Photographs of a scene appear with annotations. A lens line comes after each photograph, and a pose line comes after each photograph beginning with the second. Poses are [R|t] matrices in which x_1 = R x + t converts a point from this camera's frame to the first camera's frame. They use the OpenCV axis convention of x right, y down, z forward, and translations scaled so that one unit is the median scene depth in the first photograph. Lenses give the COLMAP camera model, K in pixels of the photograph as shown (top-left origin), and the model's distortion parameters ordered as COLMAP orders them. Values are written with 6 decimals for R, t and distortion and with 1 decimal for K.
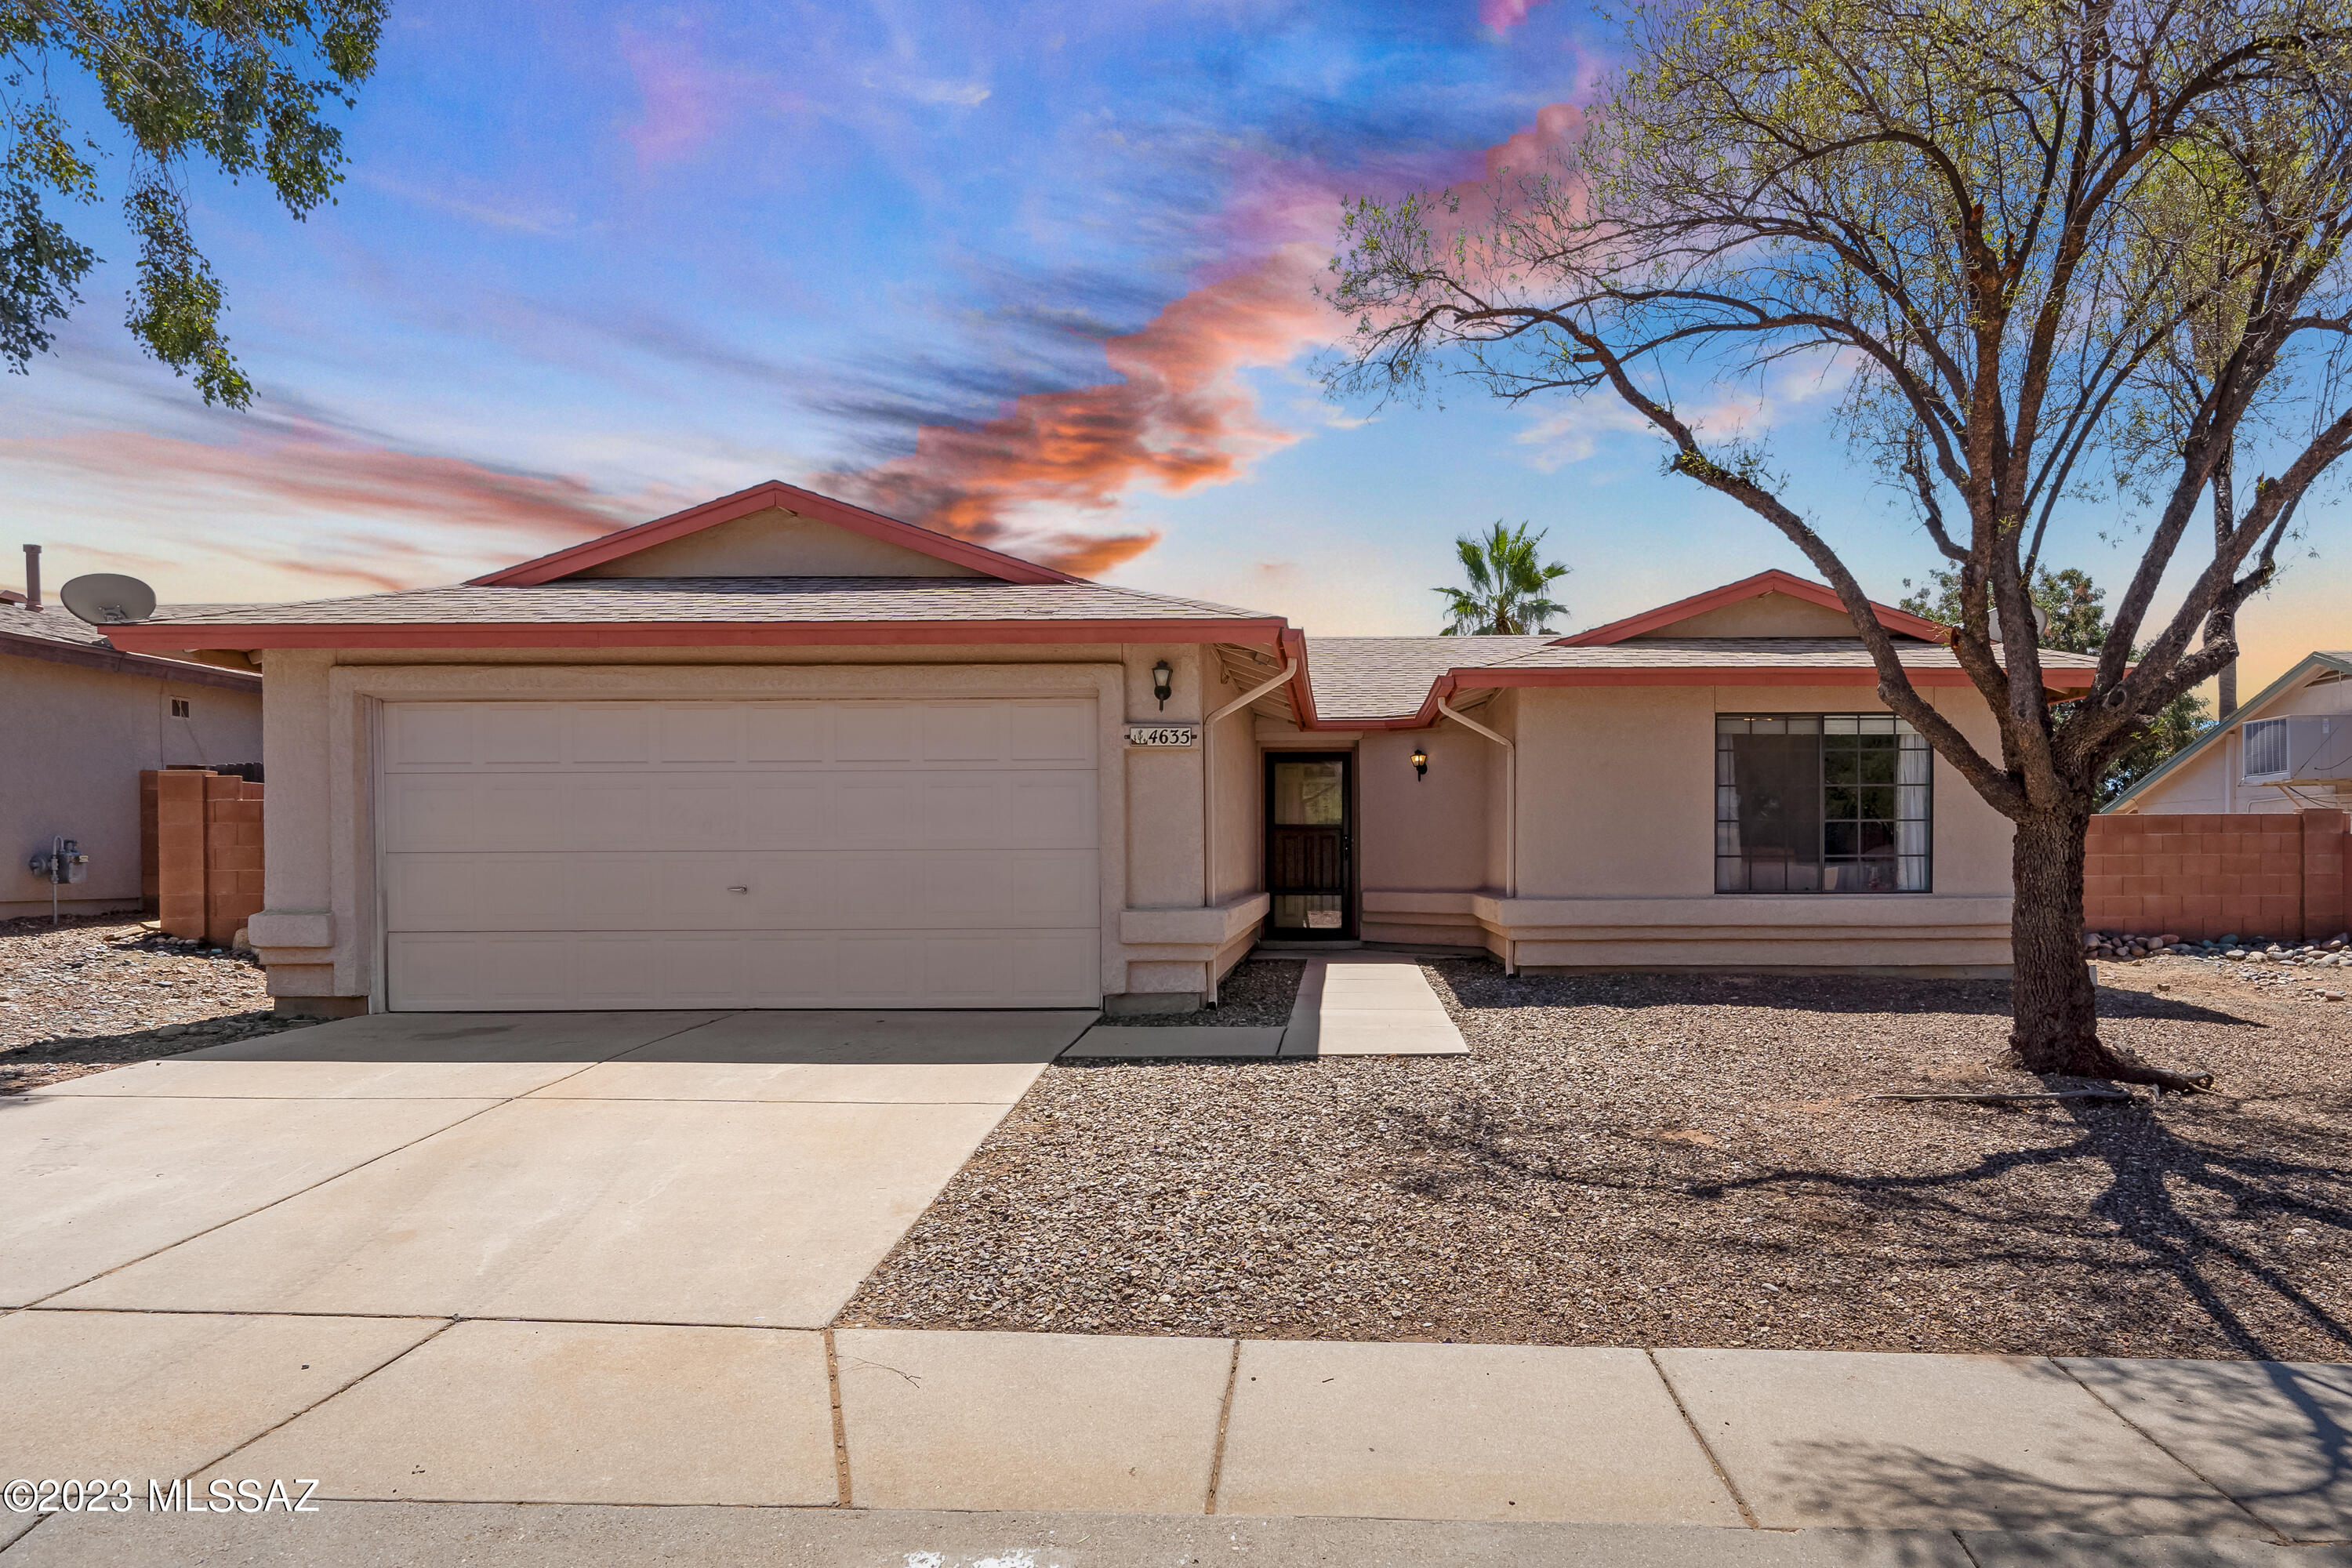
lens RADIAL K [[1397.5, 0, 1176.5], [0, 1397.5, 873.1], [0, 0, 1]] dist [0.003662, 0.001817]
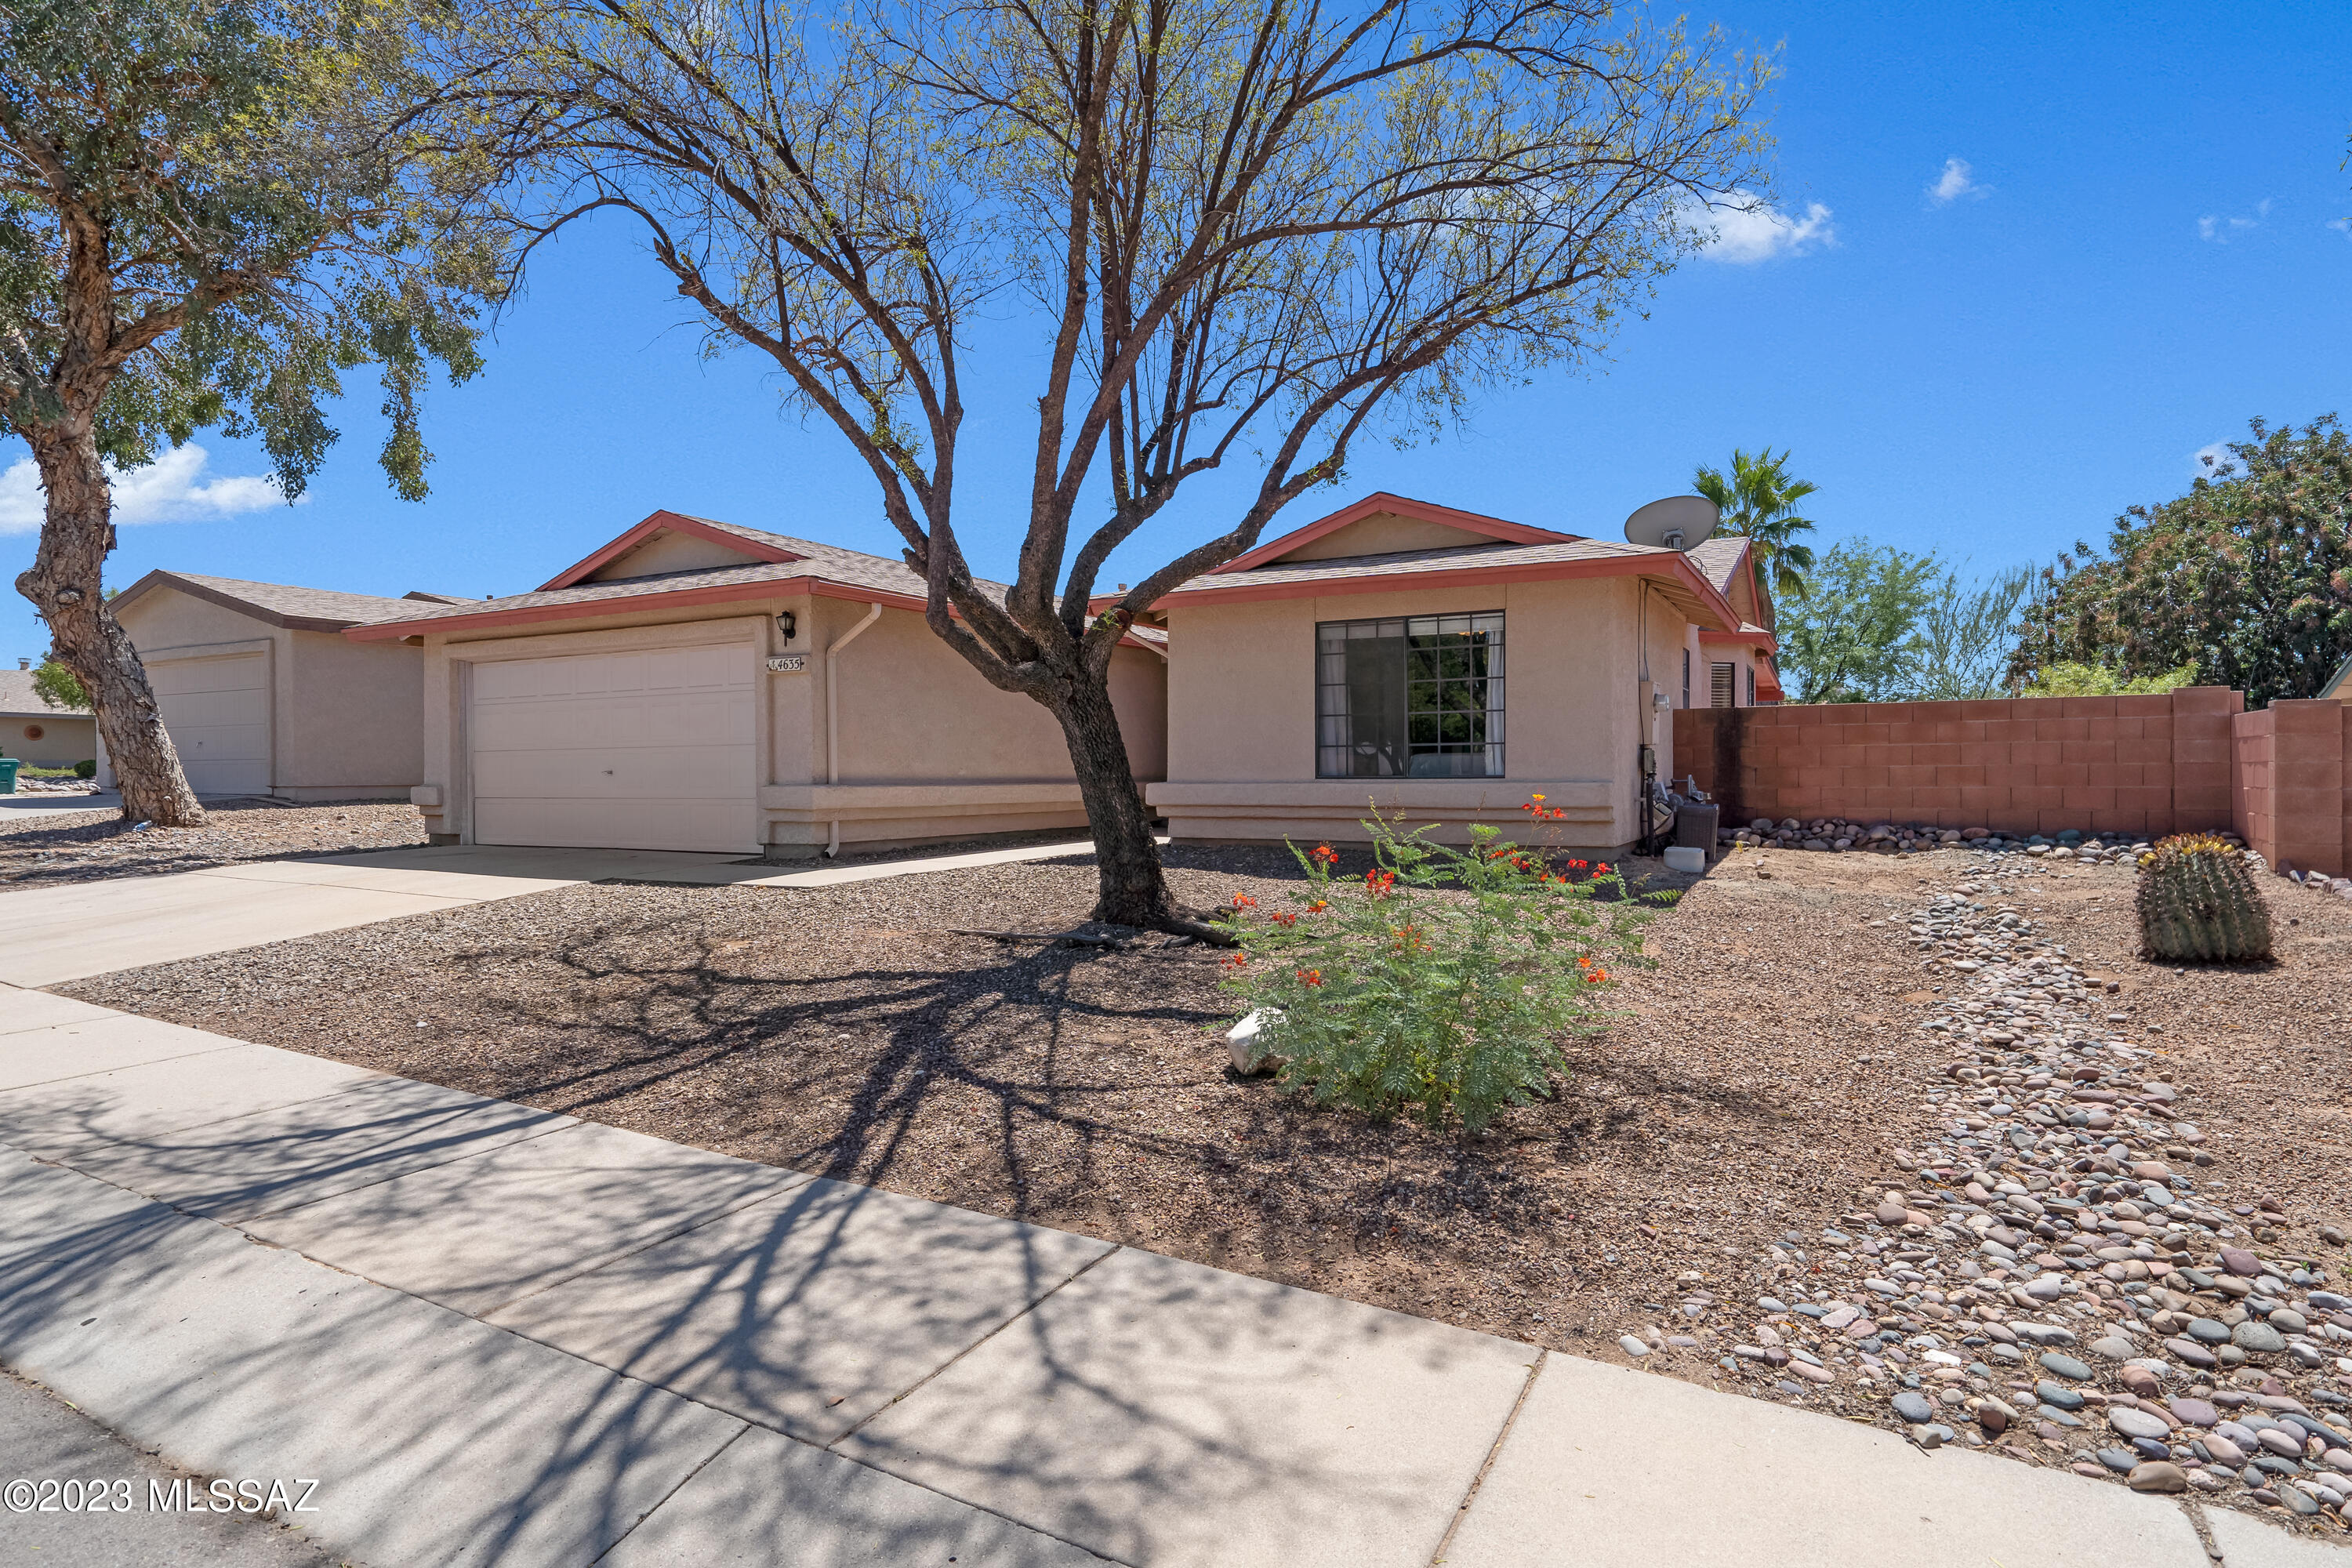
lens RADIAL K [[1144.1, 0, 1176.0], [0, 1144.1, 784.0], [0, 0, 1]] dist [-0.001250, -0.000138]
pose [[0.896617, 0.001668, -0.442804, 0.827069], [-0.003576, 0.999988, -0.003474, 0.026884], [0.442793, 0.004698, 0.896612, 0.120131]]
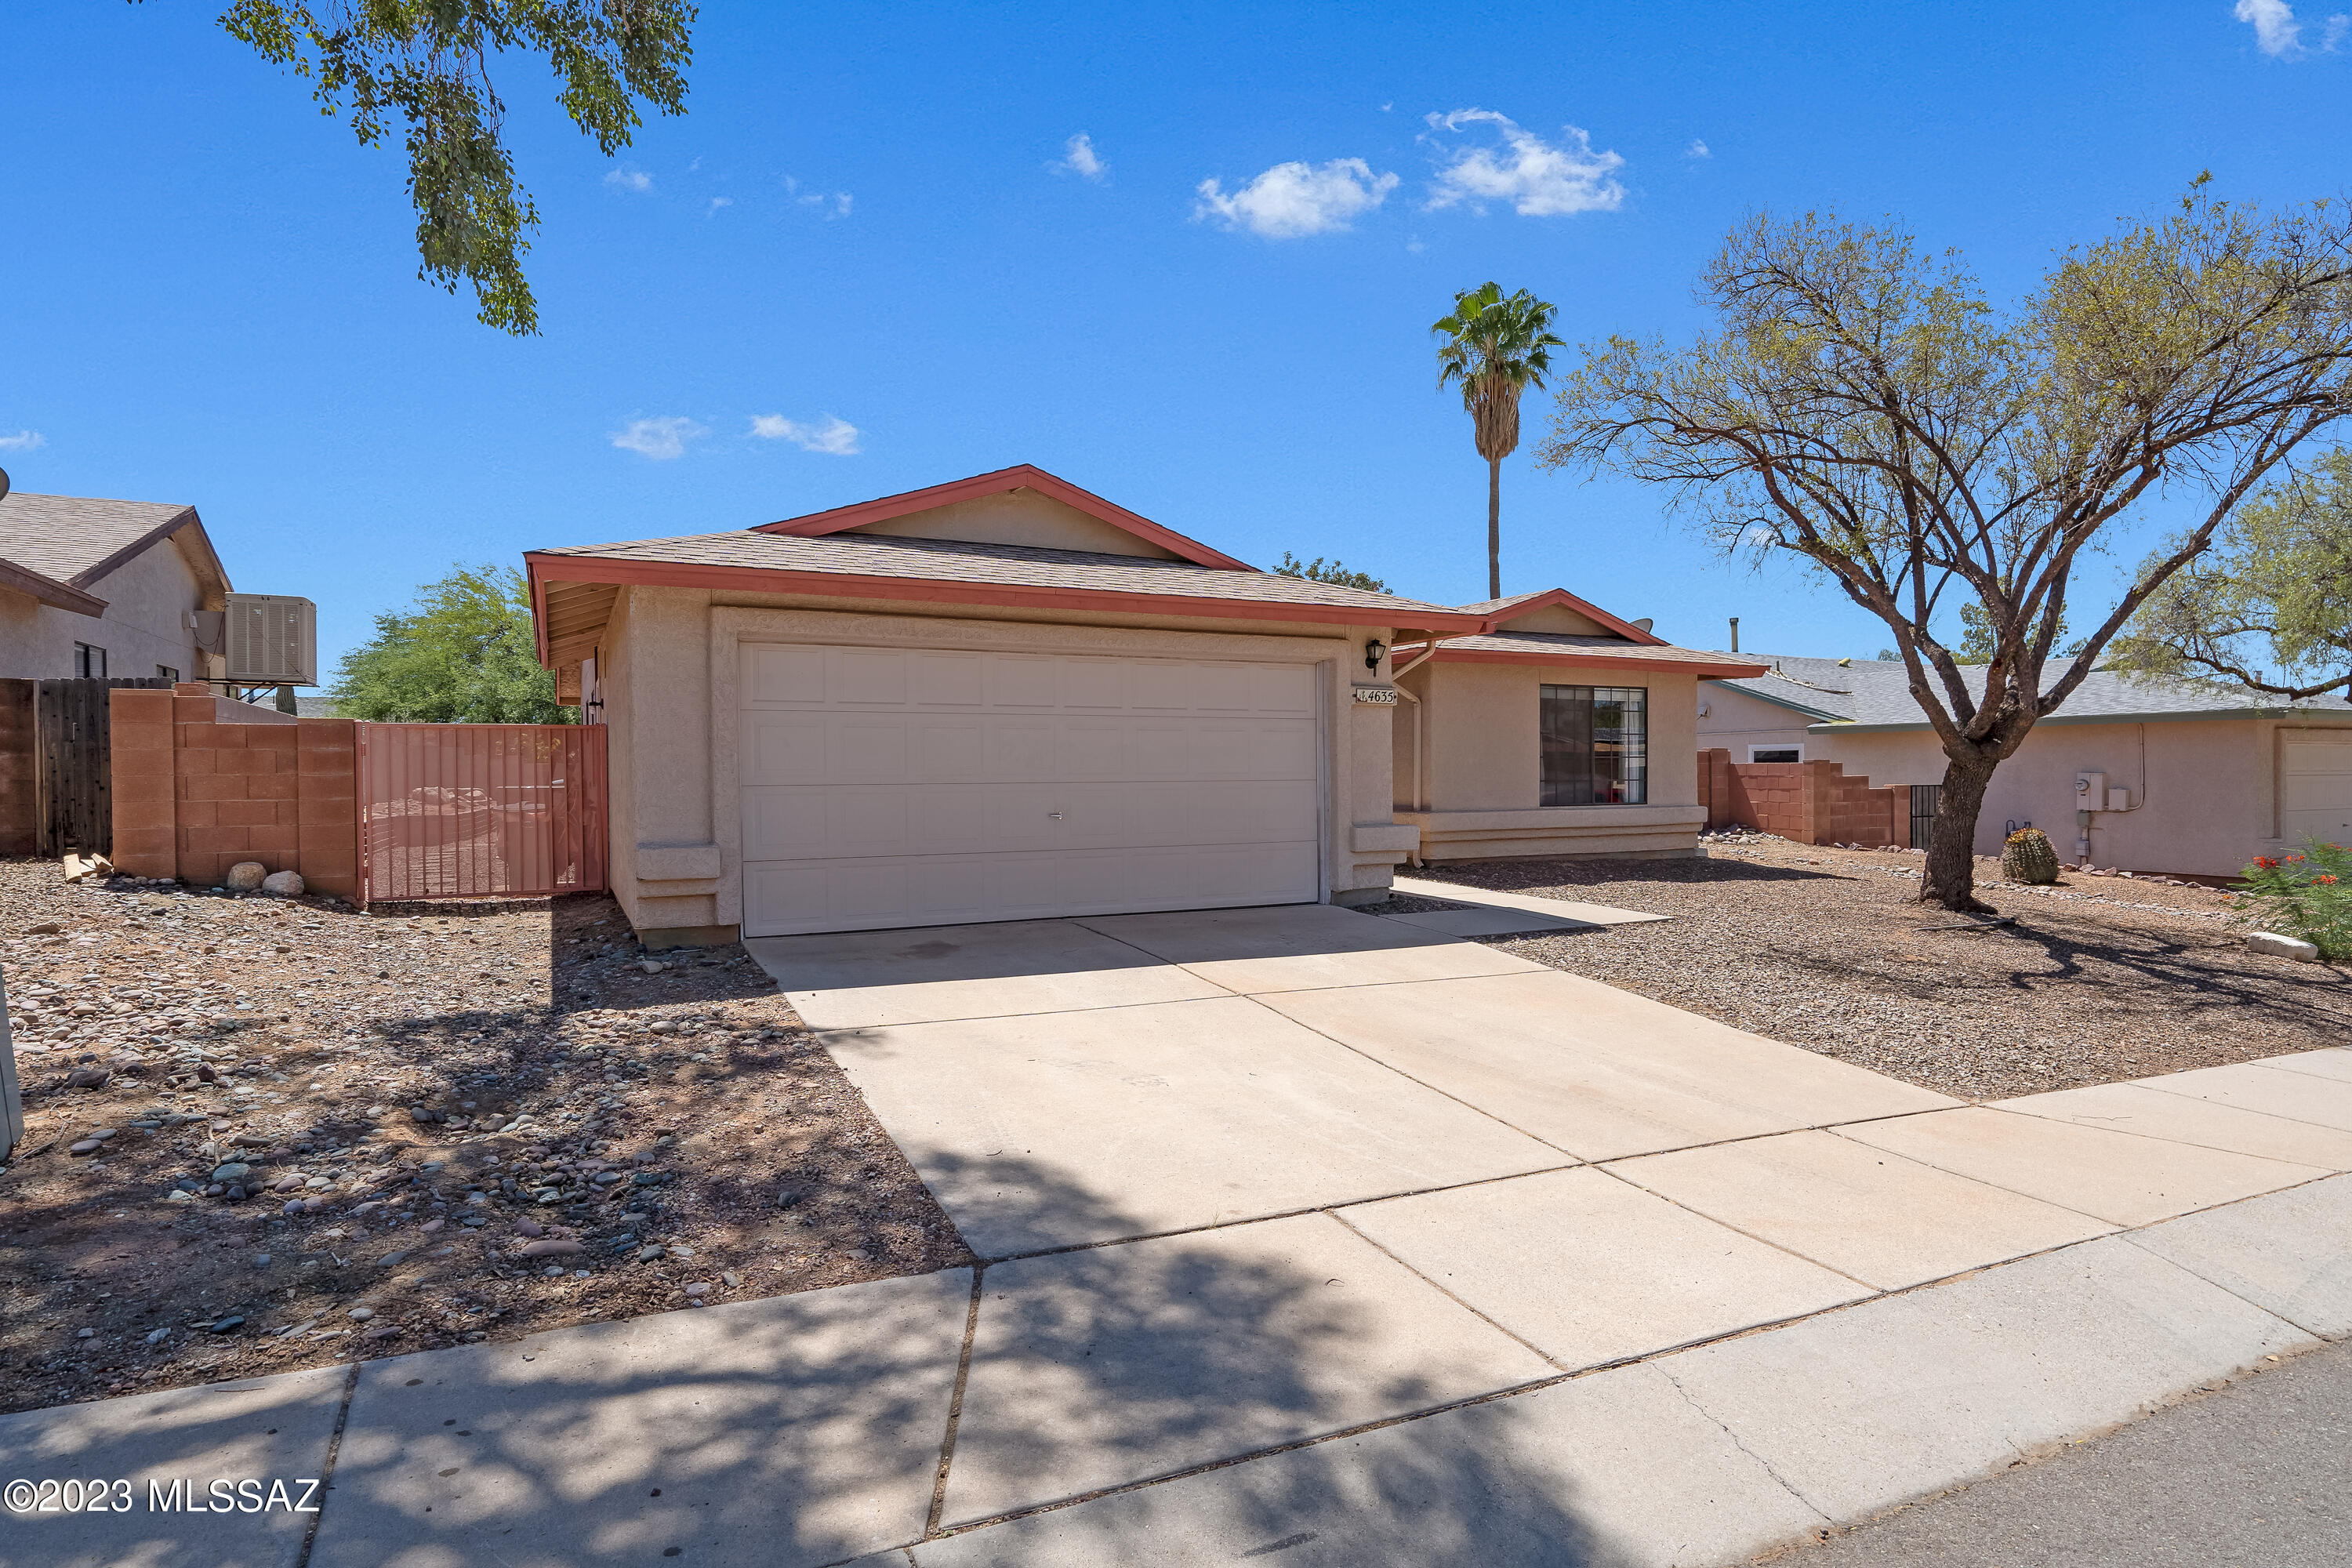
lens RADIAL K [[1144.1, 0, 1176.0], [0, 1144.1, 784.0], [0, 0, 1]] dist [-0.001250, -0.000138]
pose [[0.907353, -0.004625, 0.420345, -0.554030], [0.005342, 0.999986, -0.000528, -0.012205], [-0.420336, 0.002724, 0.907364, 0.077141]]
